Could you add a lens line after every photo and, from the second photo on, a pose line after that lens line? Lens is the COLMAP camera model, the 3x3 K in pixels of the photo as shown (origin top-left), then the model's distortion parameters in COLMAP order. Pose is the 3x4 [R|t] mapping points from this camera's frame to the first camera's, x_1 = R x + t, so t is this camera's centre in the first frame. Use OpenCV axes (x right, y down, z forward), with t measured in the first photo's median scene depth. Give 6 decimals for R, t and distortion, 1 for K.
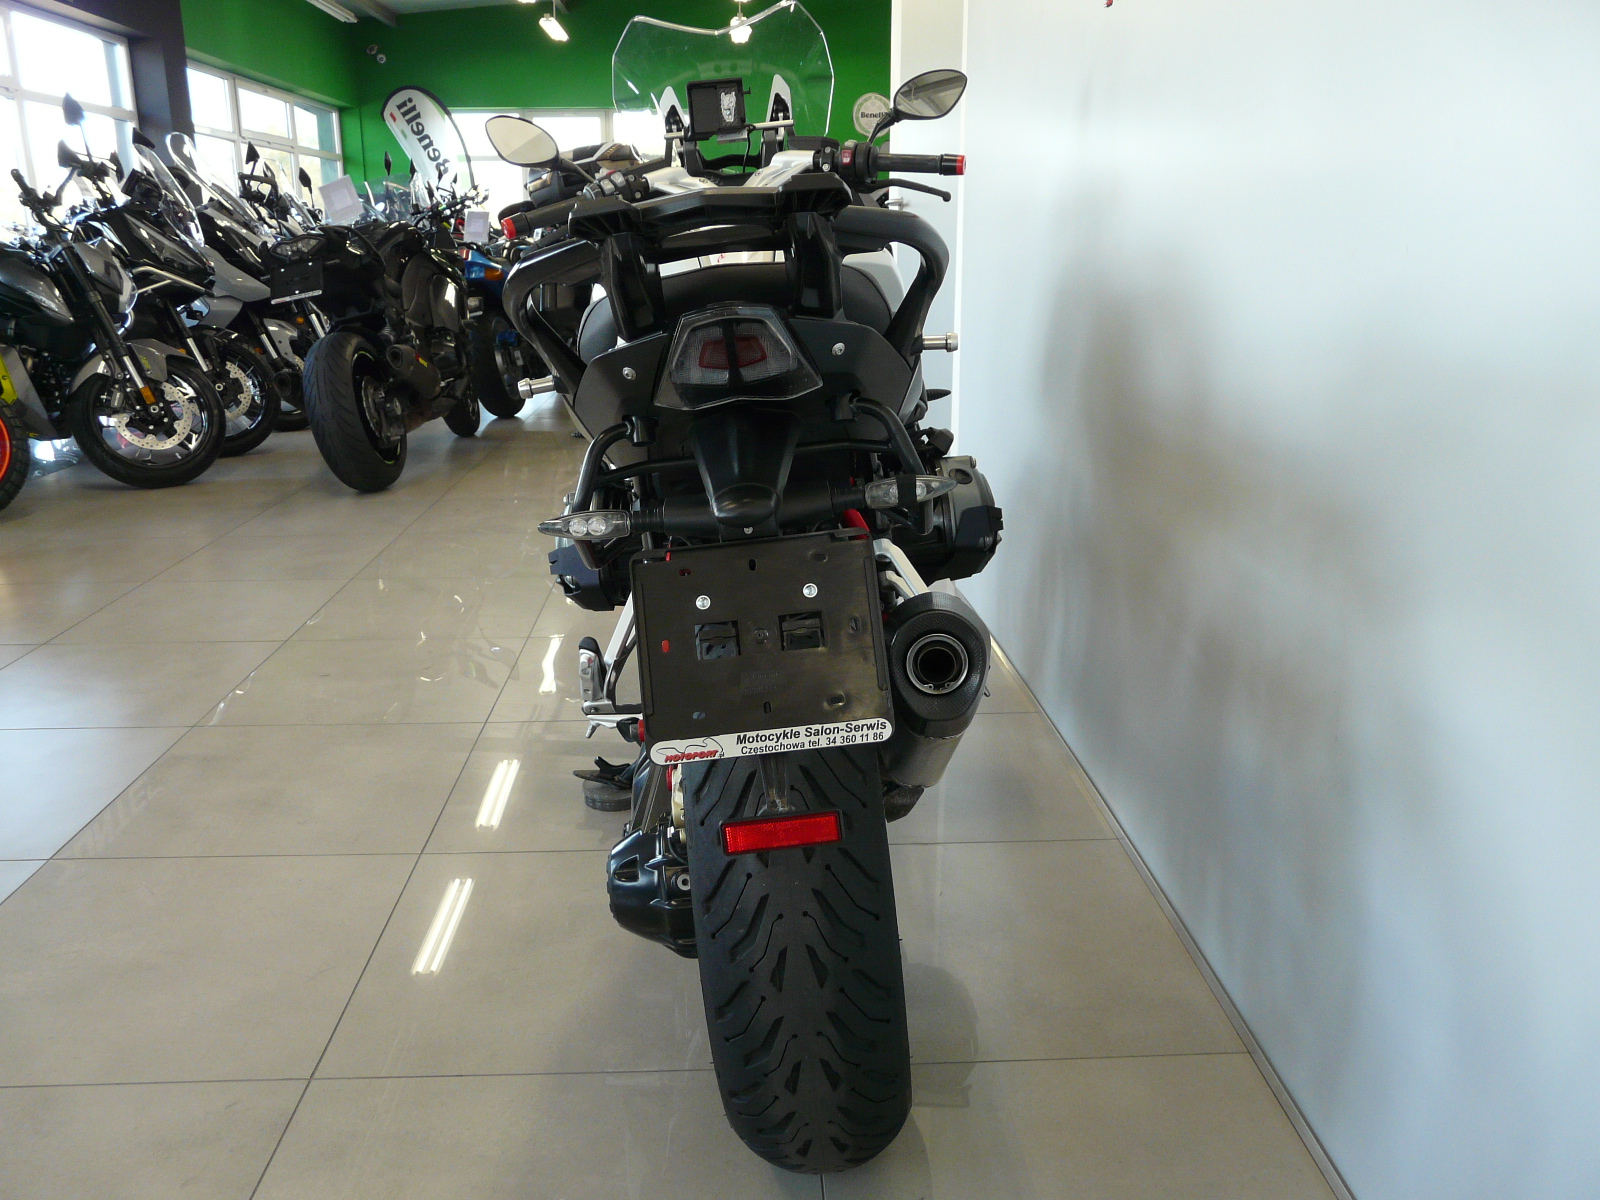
lens RADIAL K [[1332.6, 0, 804.2], [0, 1332.6, 612.9], [0, 0, 1]] dist [-0.080891, 0.110634]
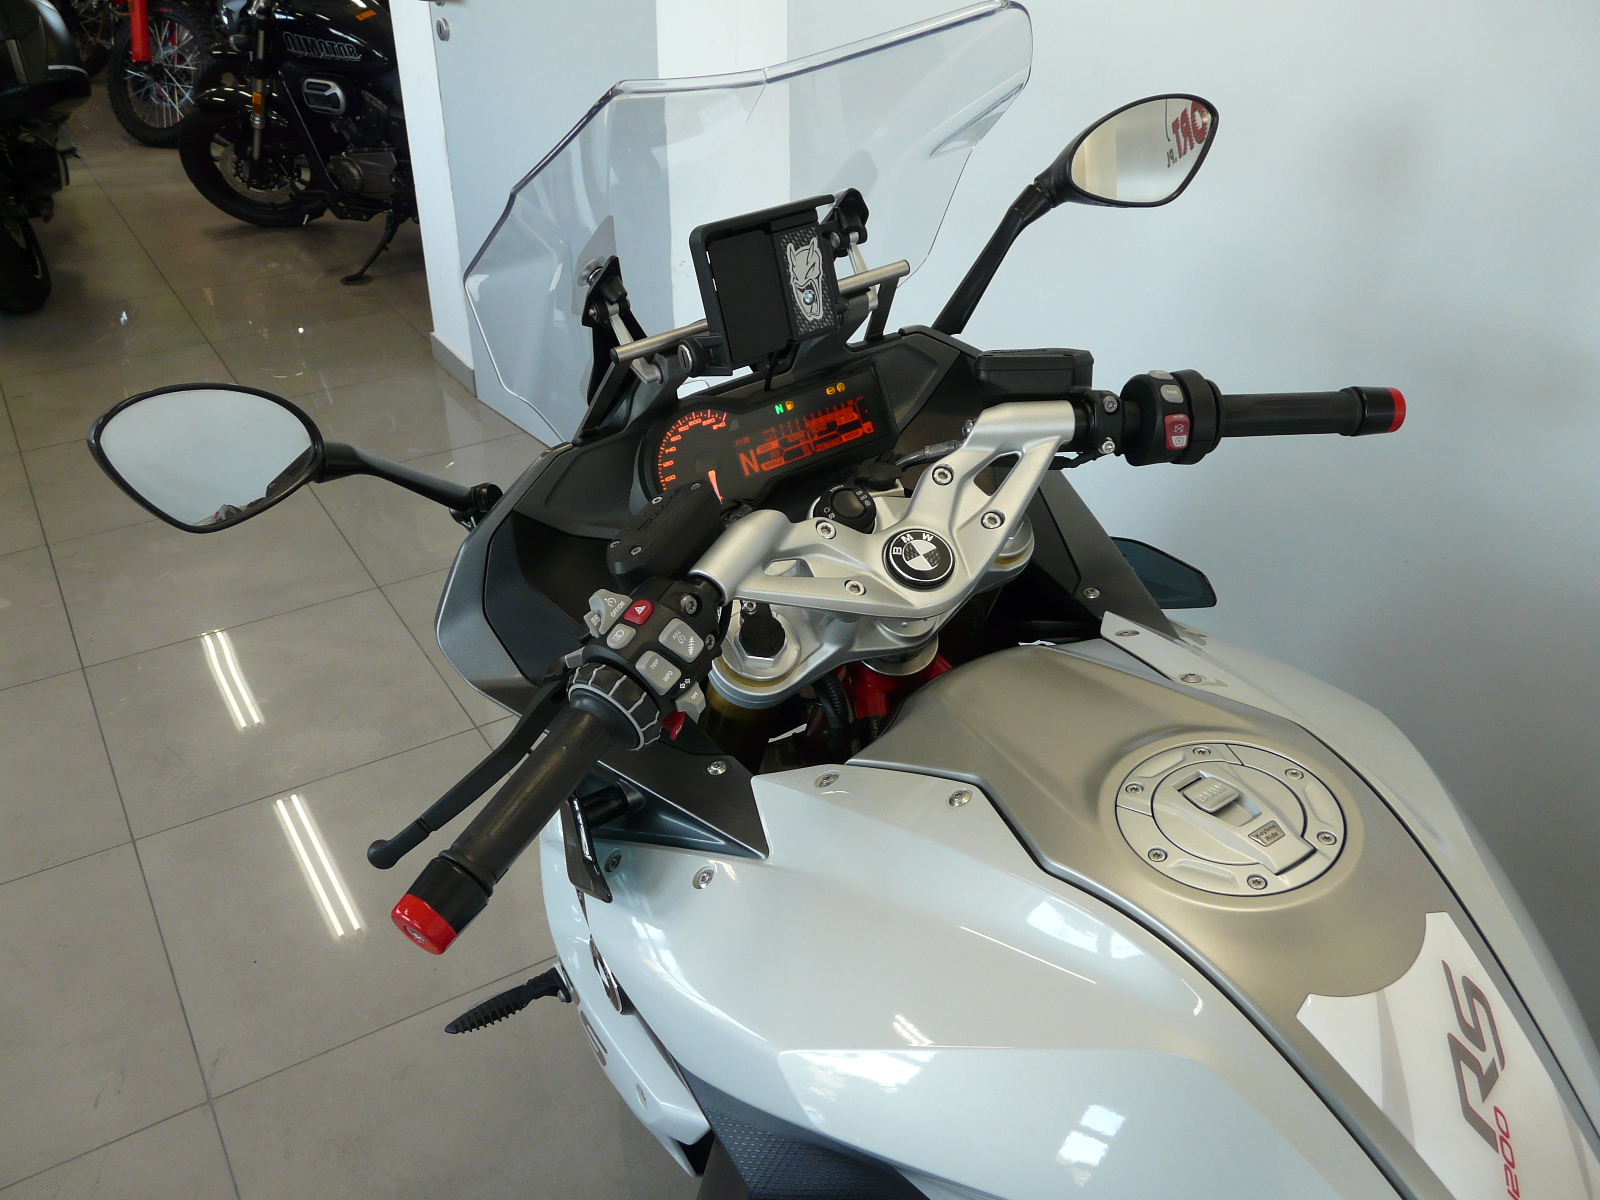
lens RADIAL K [[1332.6, 0, 803.9], [0, 1332.6, 608.5], [0, 0, 1]] dist [-0.080891, 0.110634]
pose [[0.871723, -0.252747, 0.419783, -0.297179], [0.129456, 0.945057, 0.300180, -0.509284], [-0.472588, -0.207330, 0.856548, 0.825224]]
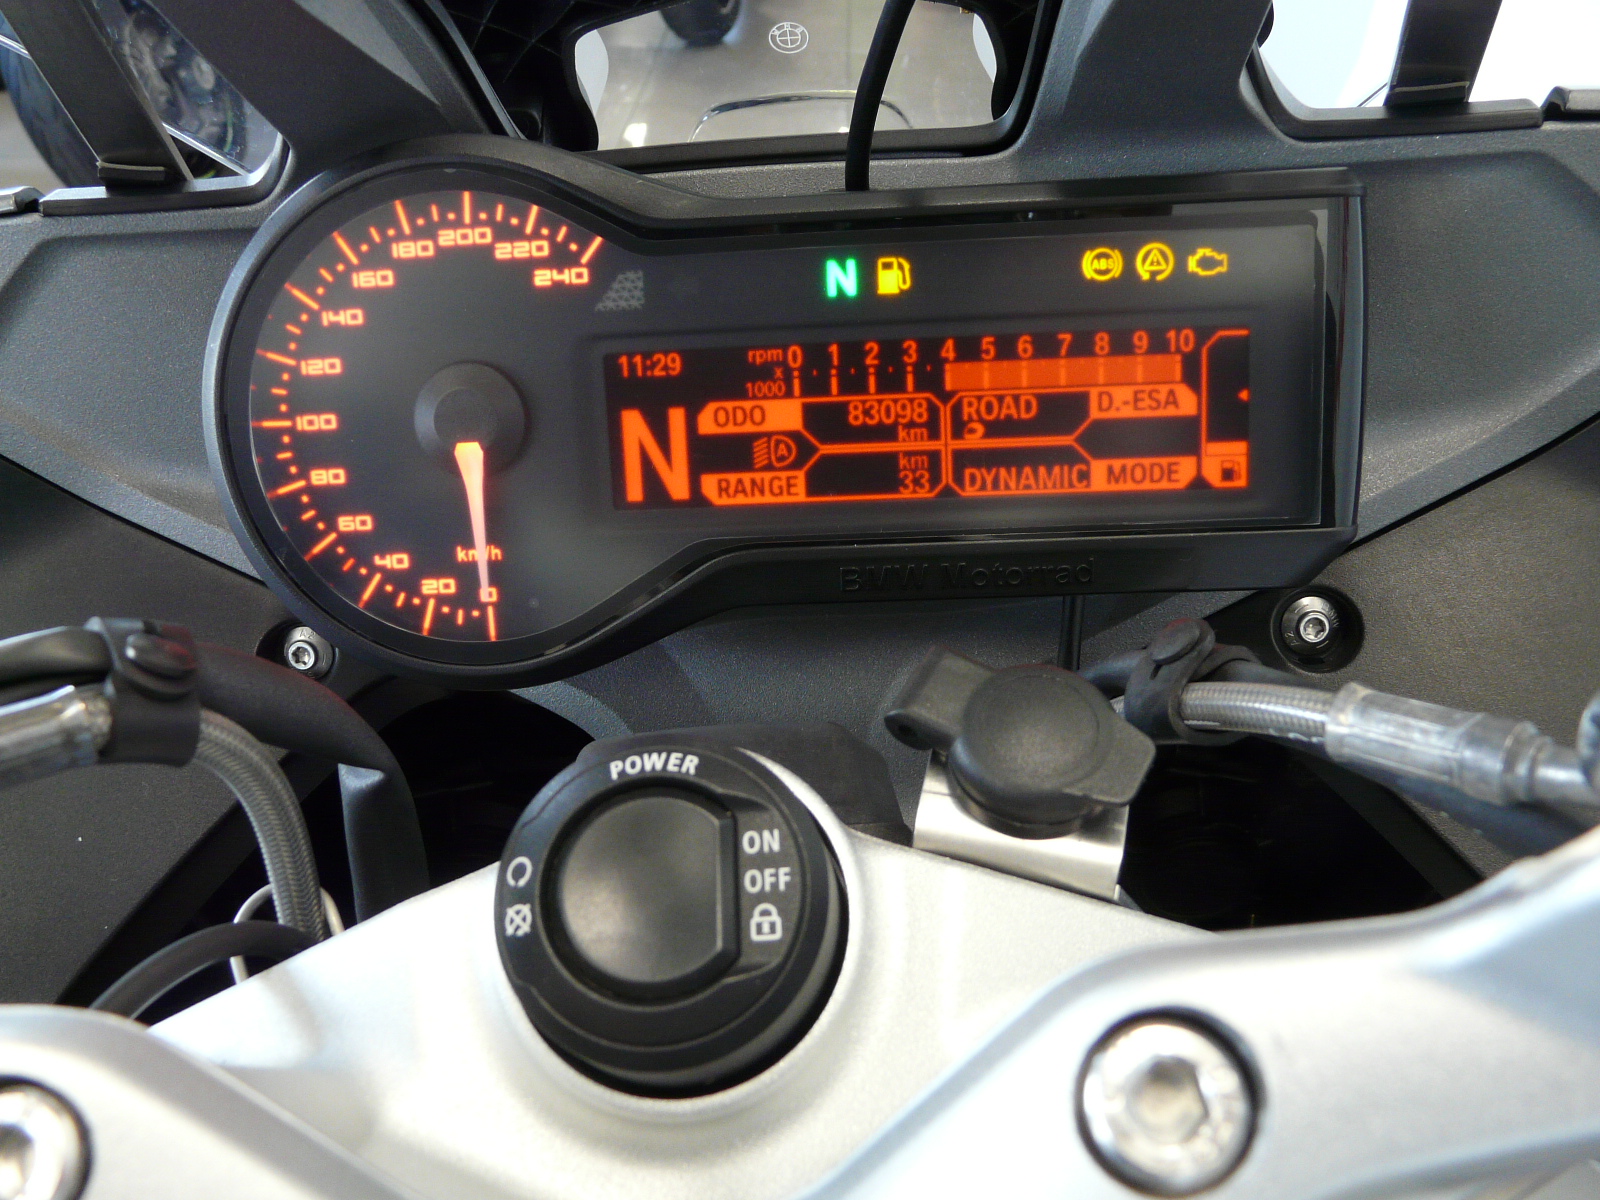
lens RADIAL K [[1332.6, 0, 799.7], [0, 1332.6, 604.2], [0, 0, 1]] dist [-0.080891, 0.110634]
pose [[0.995772, 0.074775, -0.053347, -0.055790], [-0.049857, 0.927771, 0.369804, -0.443663], [0.077146, -0.365581, 0.927577, 1.175032]]
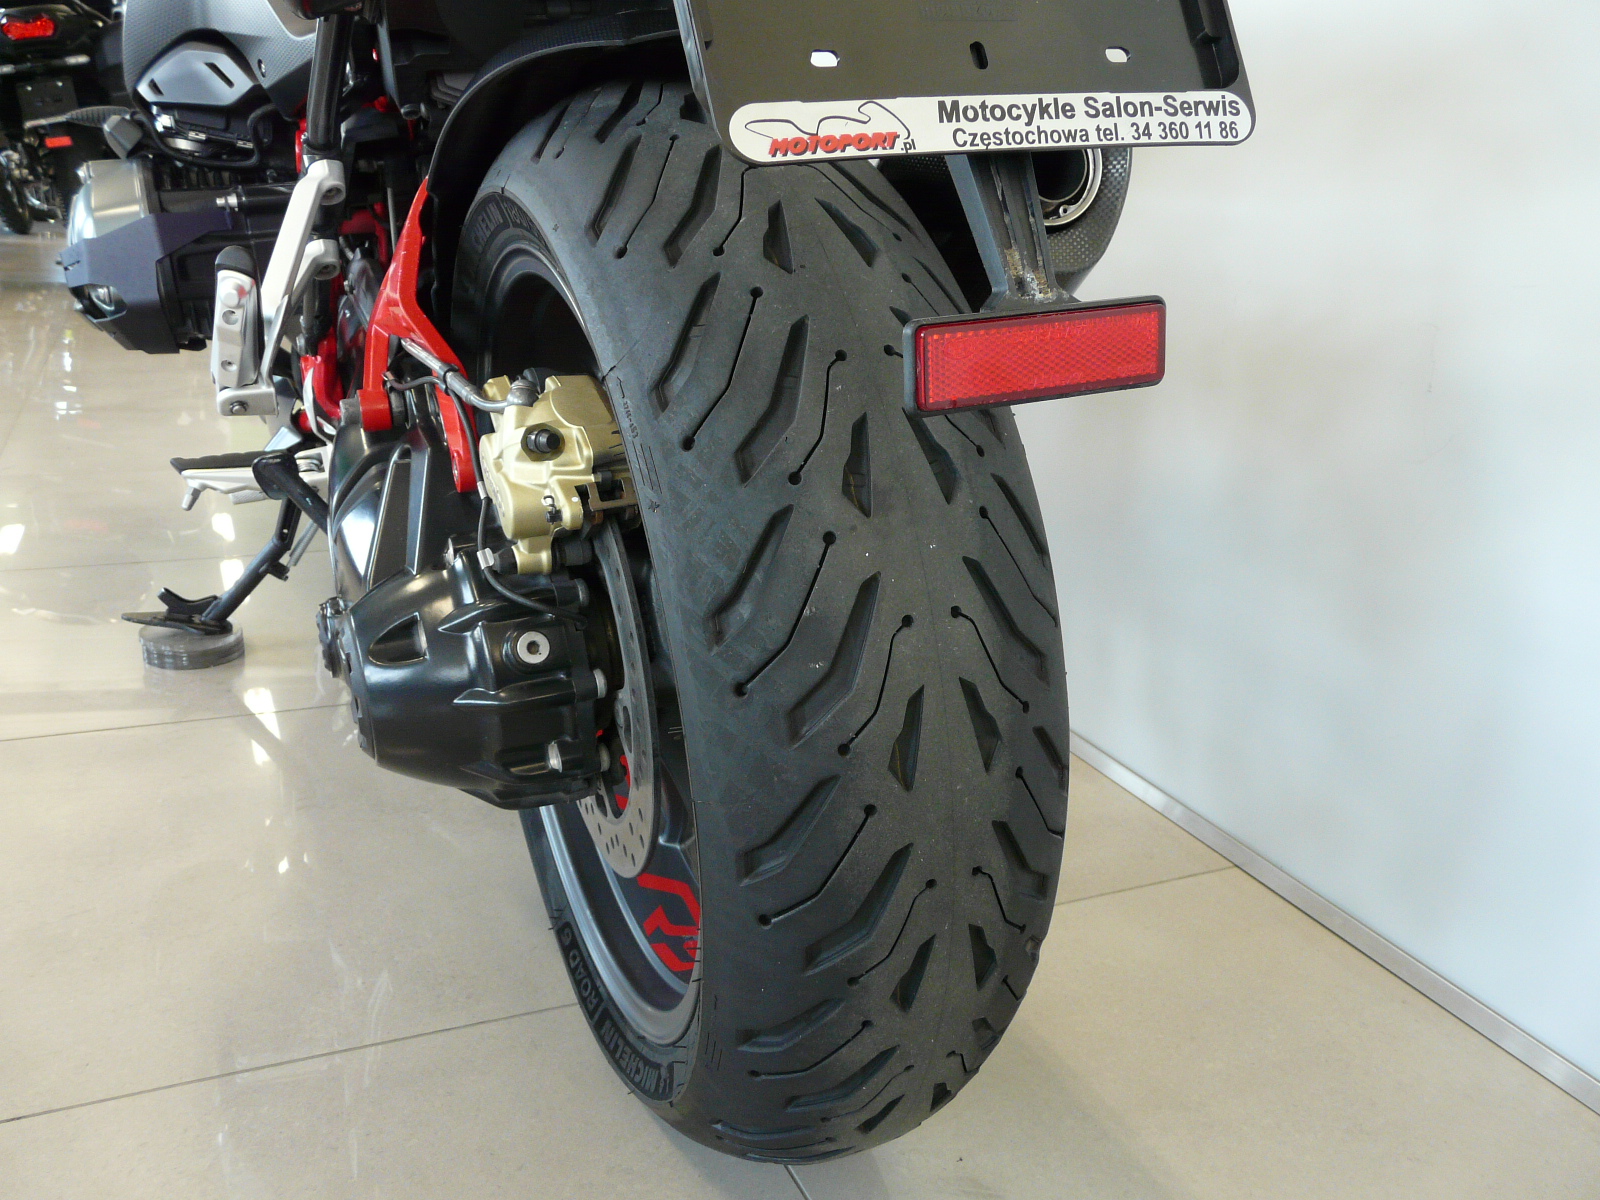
lens RADIAL K [[1332.6, 0, 795.2], [0, 1332.6, 606.1], [0, 0, 1]] dist [-0.080891, 0.110634]
pose [[0.927546, -0.063414, 0.368290, -0.130074], [0.046088, 0.997385, 0.055661, 0.116830], [-0.370857, -0.034655, 0.928043, 0.353603]]
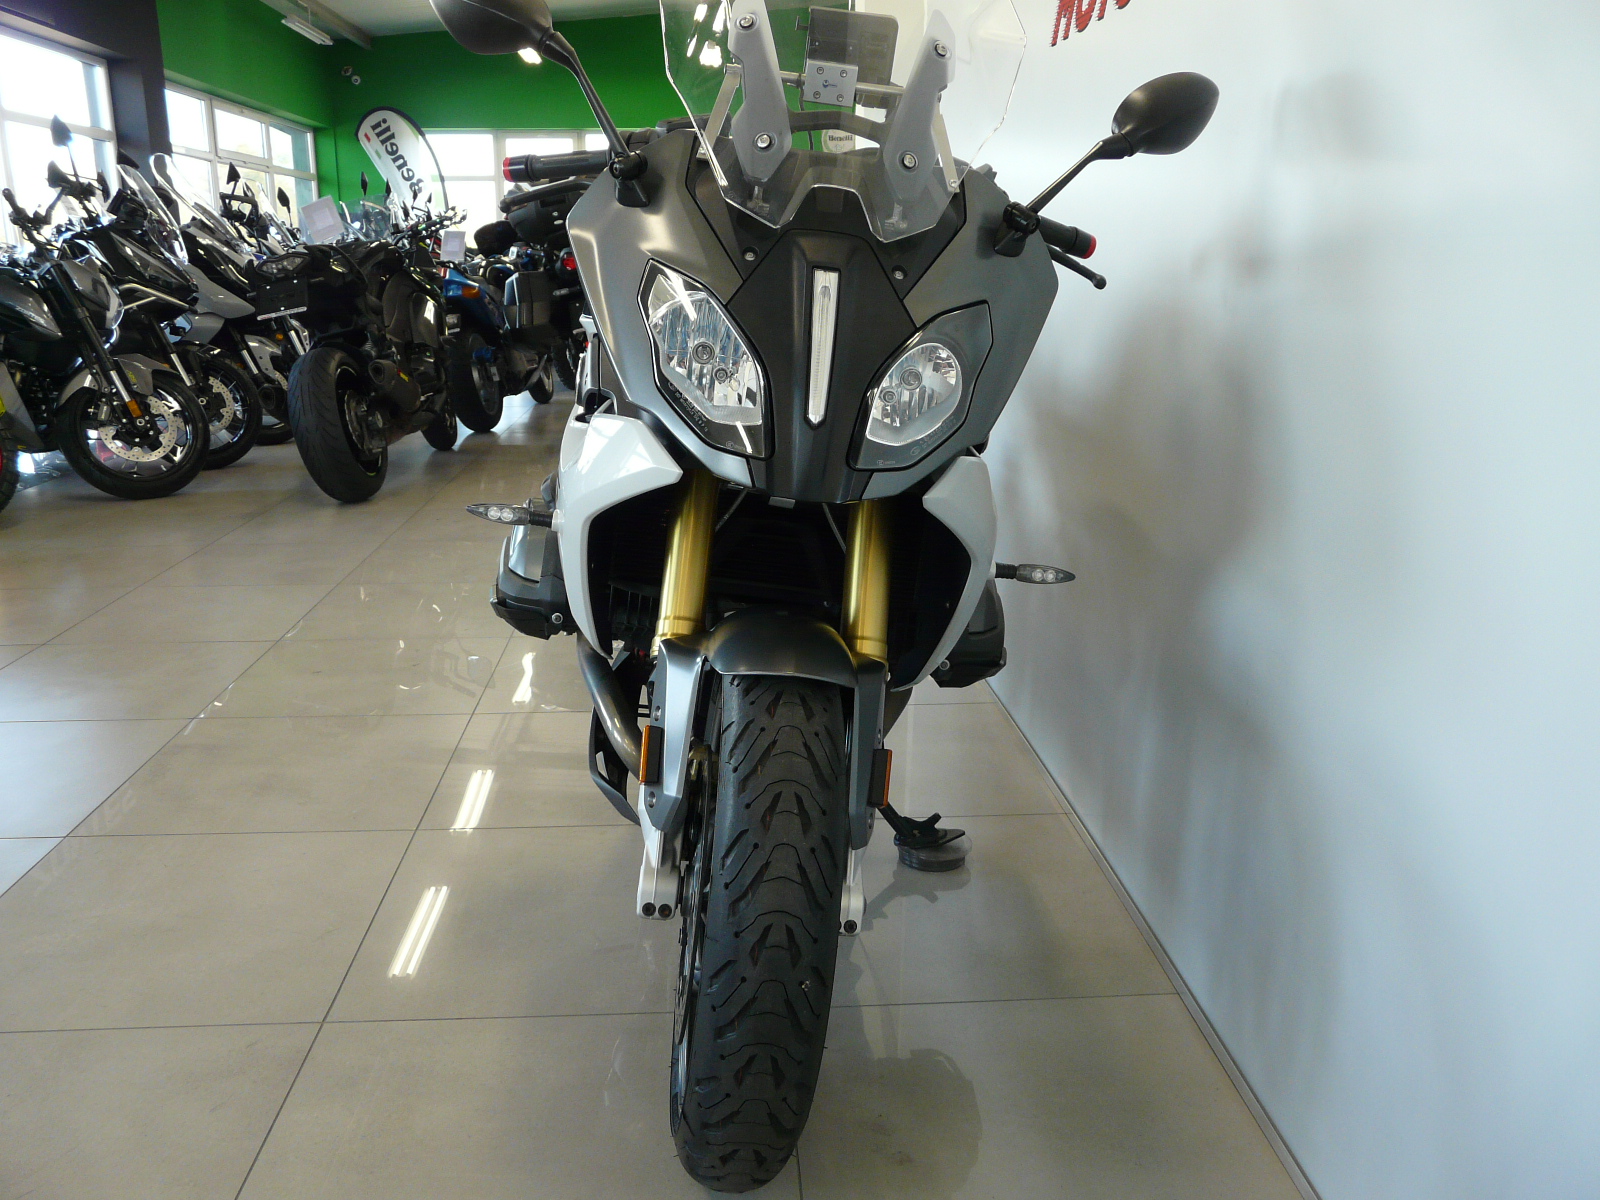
lens RADIAL K [[1332.6, 0, 802.3], [0, 1332.6, 599.2], [0, 0, 1]] dist [-0.080891, 0.110634]
pose [[0.999787, -0.002137, 0.020523, 0.001110], [0.002618, 0.999722, -0.023428, 0.023073], [-0.020467, 0.023477, 0.999515, -0.086665]]
